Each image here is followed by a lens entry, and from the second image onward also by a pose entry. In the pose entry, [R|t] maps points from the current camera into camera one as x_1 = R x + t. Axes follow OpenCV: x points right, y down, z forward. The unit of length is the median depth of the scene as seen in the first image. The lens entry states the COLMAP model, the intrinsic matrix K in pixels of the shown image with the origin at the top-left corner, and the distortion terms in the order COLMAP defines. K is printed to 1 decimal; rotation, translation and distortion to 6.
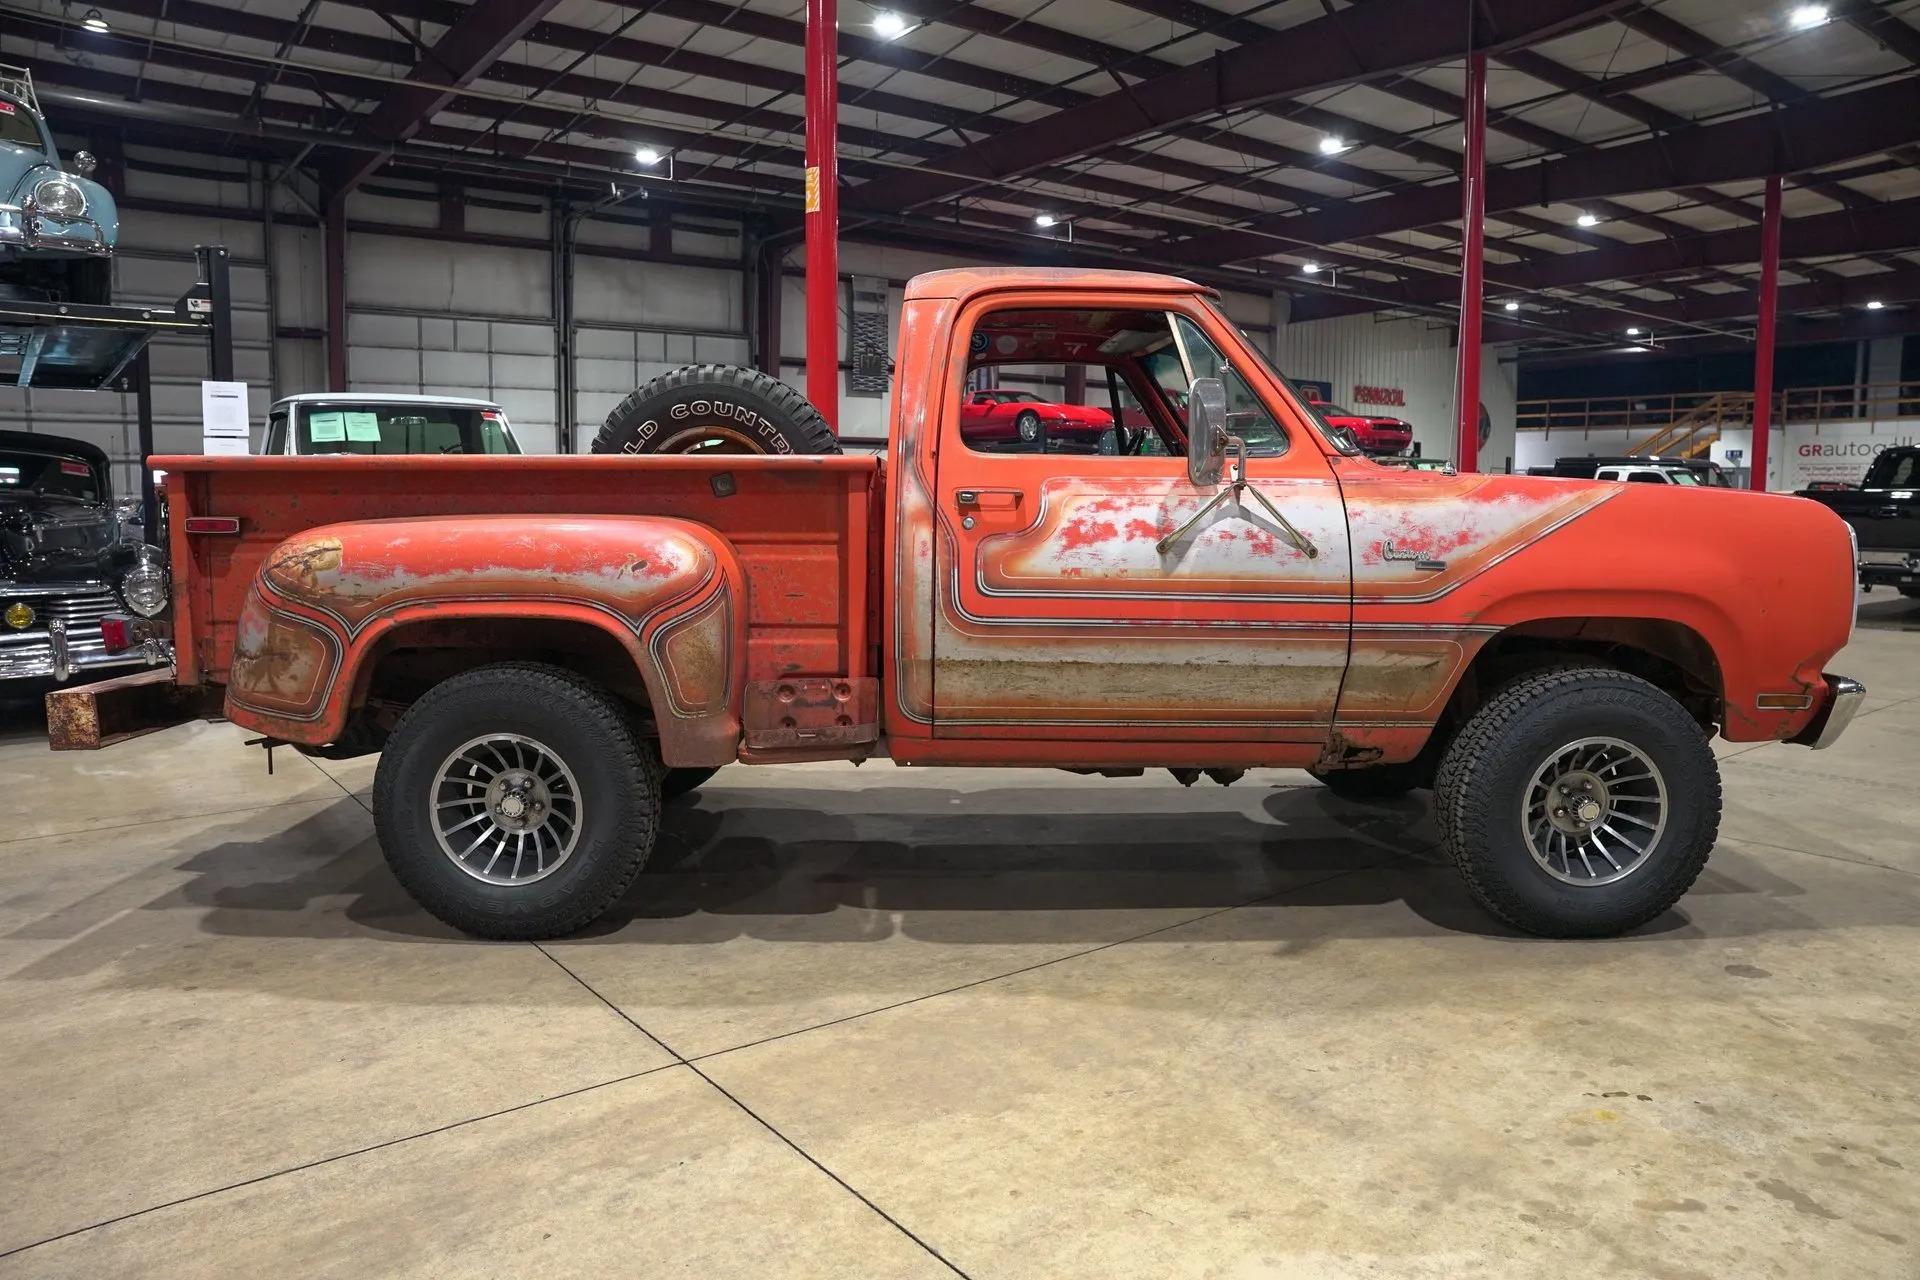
lens RADIAL K [[1316.0, 0, 965.5], [0, 1316.0, 638.0], [0, 0, 1]] dist [-0.142308, 0.113382]
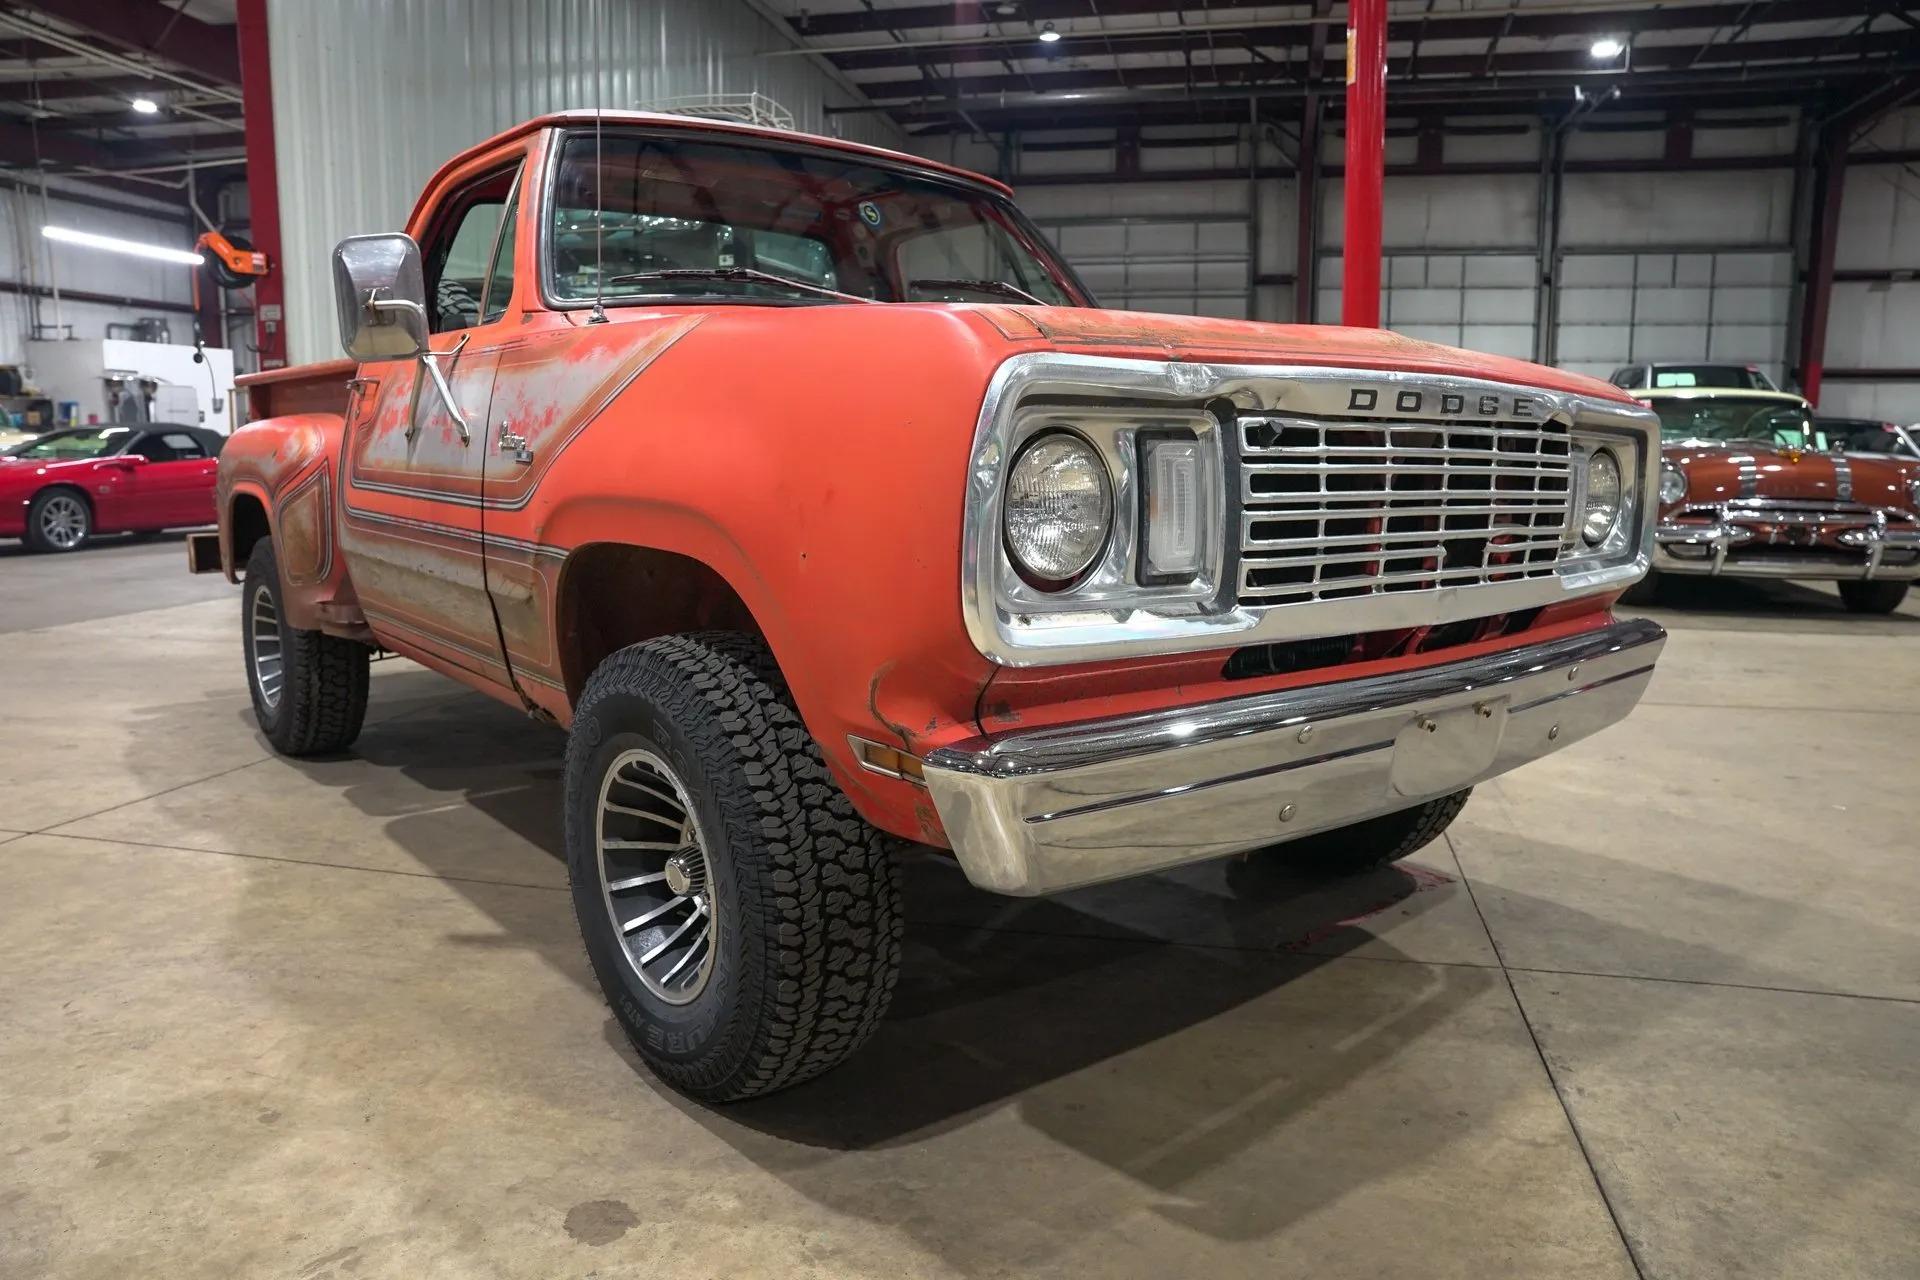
lens RADIAL K [[1314.8, 0, 966.2], [0, 1314.8, 638.1], [0, 0, 1]] dist [-0.143186, 0.113936]
pose [[0.634003, 0.115589, -0.764643, 0.171030], [-0.086848, 0.993154, 0.078122, -0.005516], [0.768438, 0.016878, 0.639702, 0.119707]]
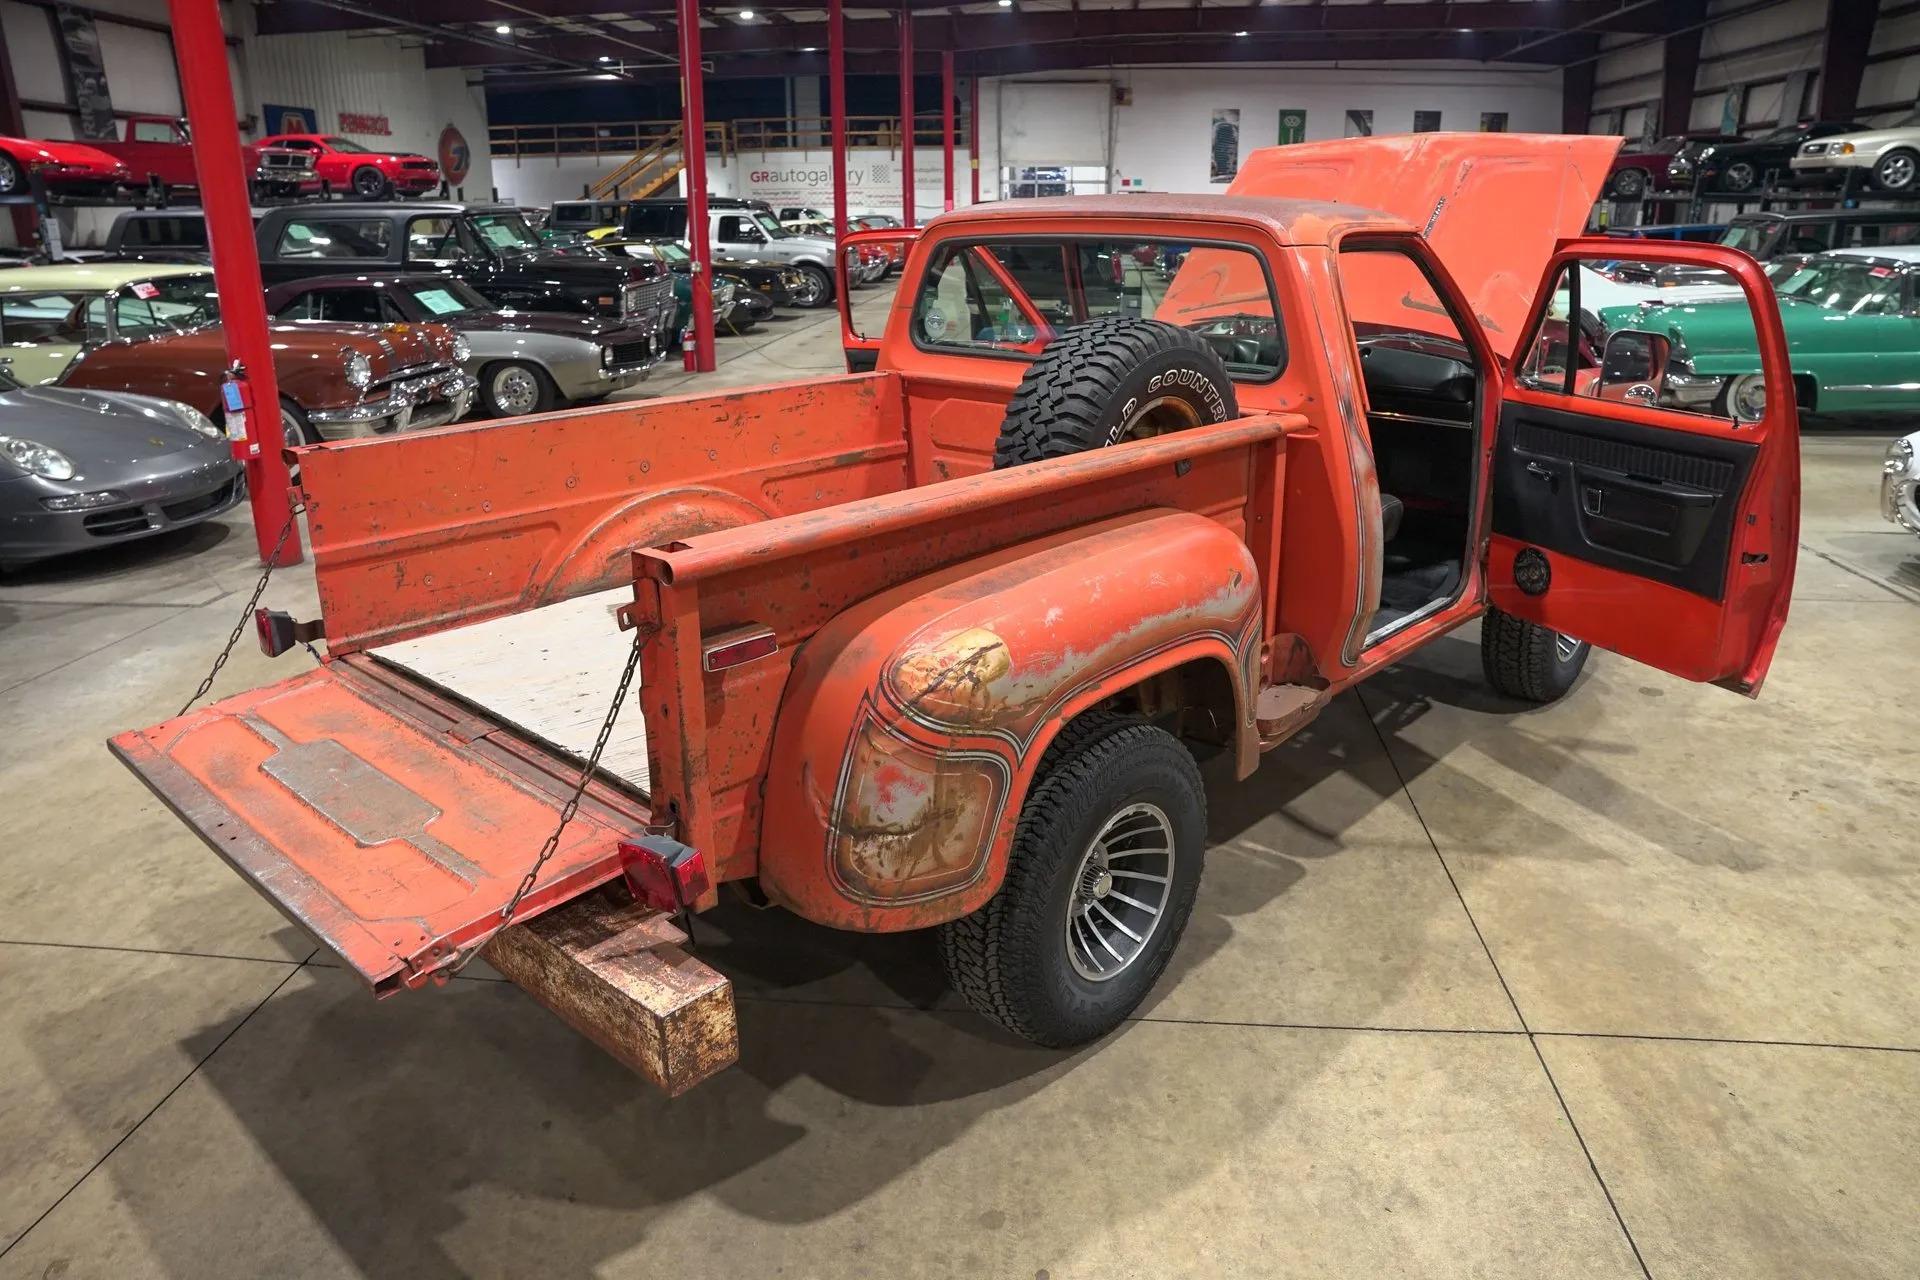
lens RADIAL K [[1316.0, 0, 965.5], [0, 1316.0, 638.0], [0, 0, 1]] dist [-0.142308, 0.113382]
pose [[0.687880, -0.235978, 0.686393, -0.159815], [0.085204, 0.965388, 0.246507, -0.040362], [-0.720806, -0.111084, 0.684178, 0.084010]]
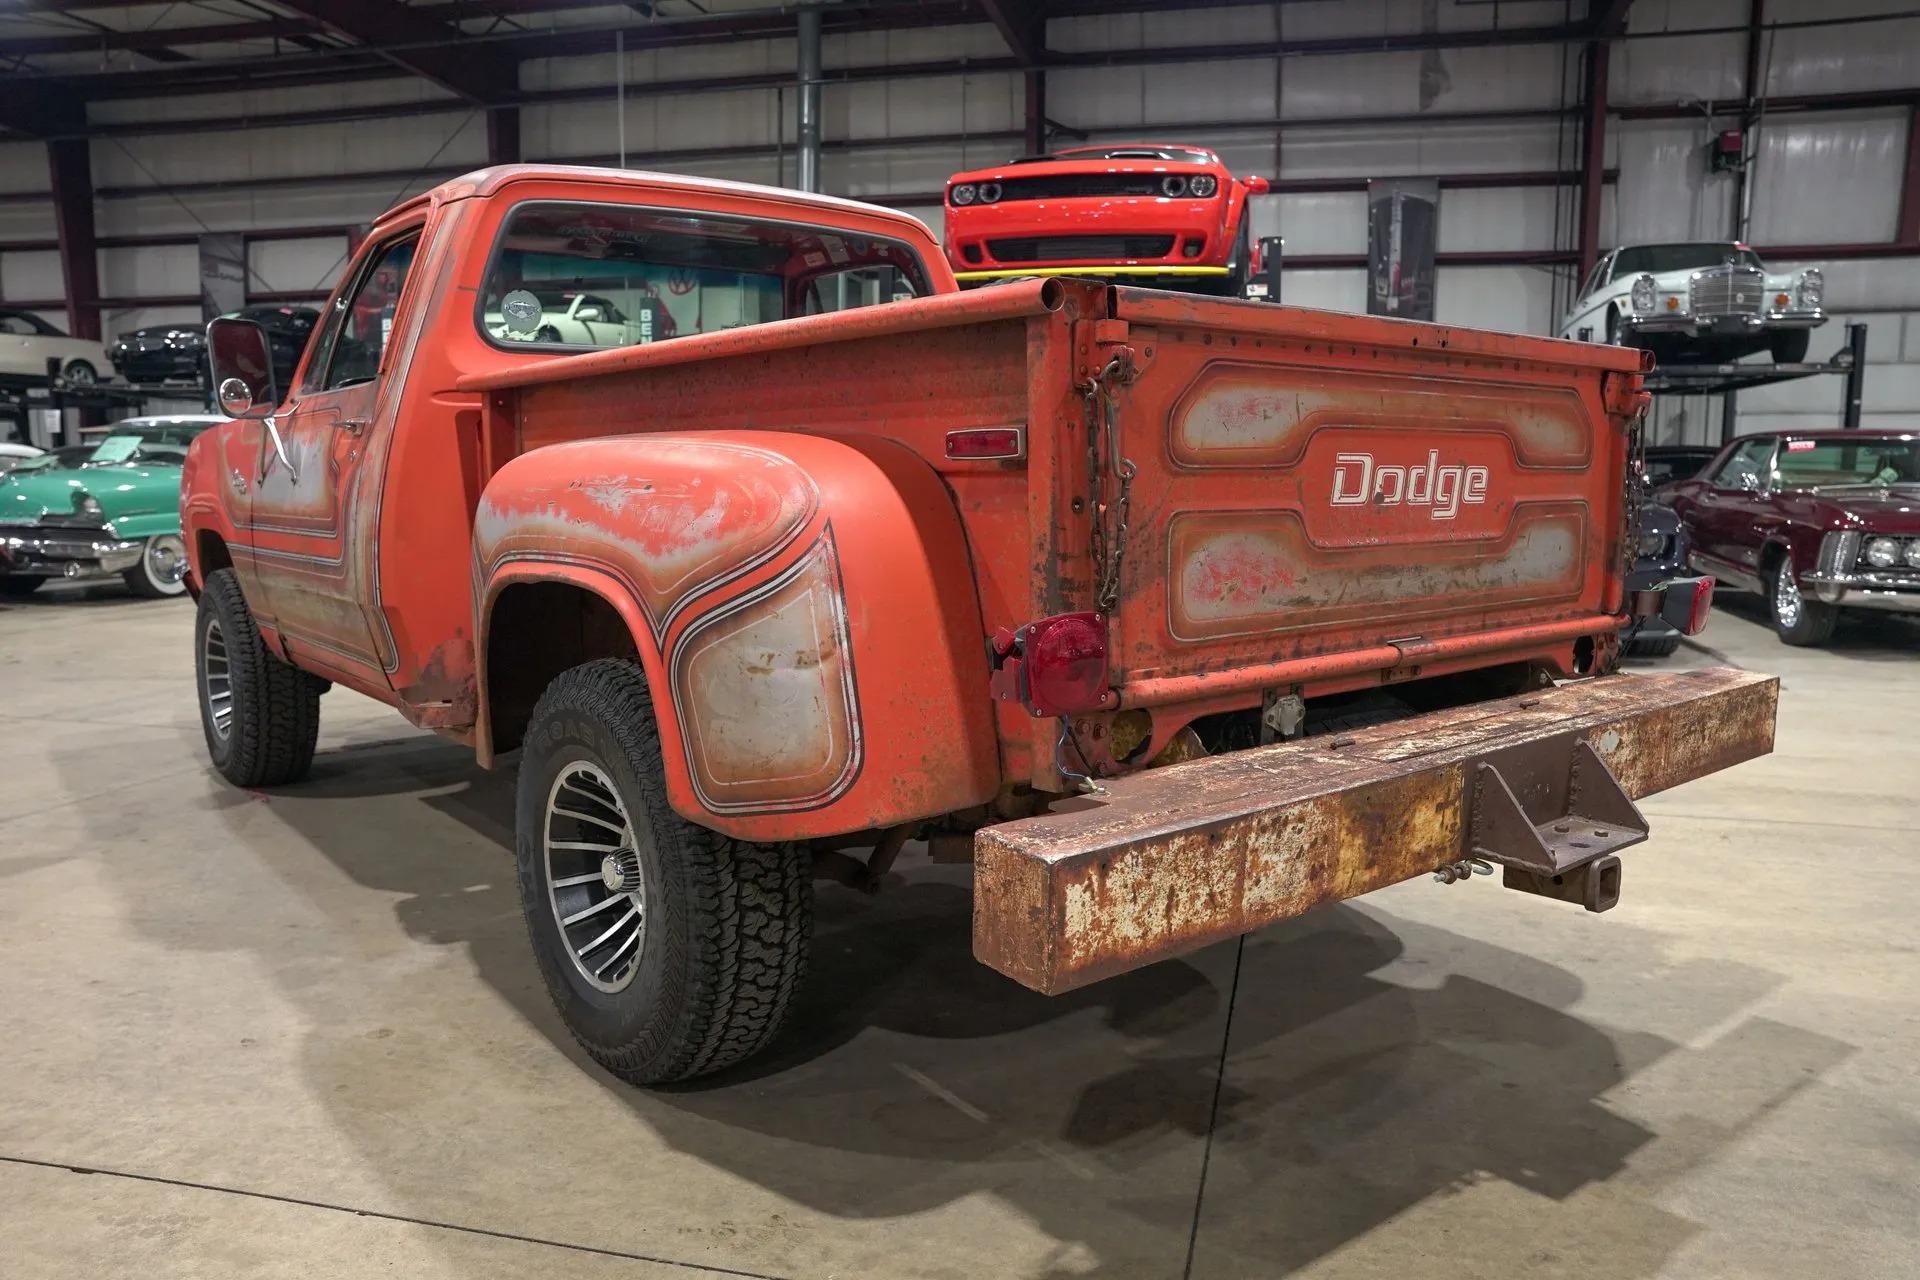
lens RADIAL K [[1407.2, 0, 964.4], [0, 1407.2, 640.7], [0, 0, 1]] dist [-0.121369, 0.122167]
pose [[-0.619826, -0.103108, 0.777936, -0.170027], [0.081059, 0.977616, 0.194157, -0.027630], [-0.780542, 0.183402, -0.597593, 0.297843]]
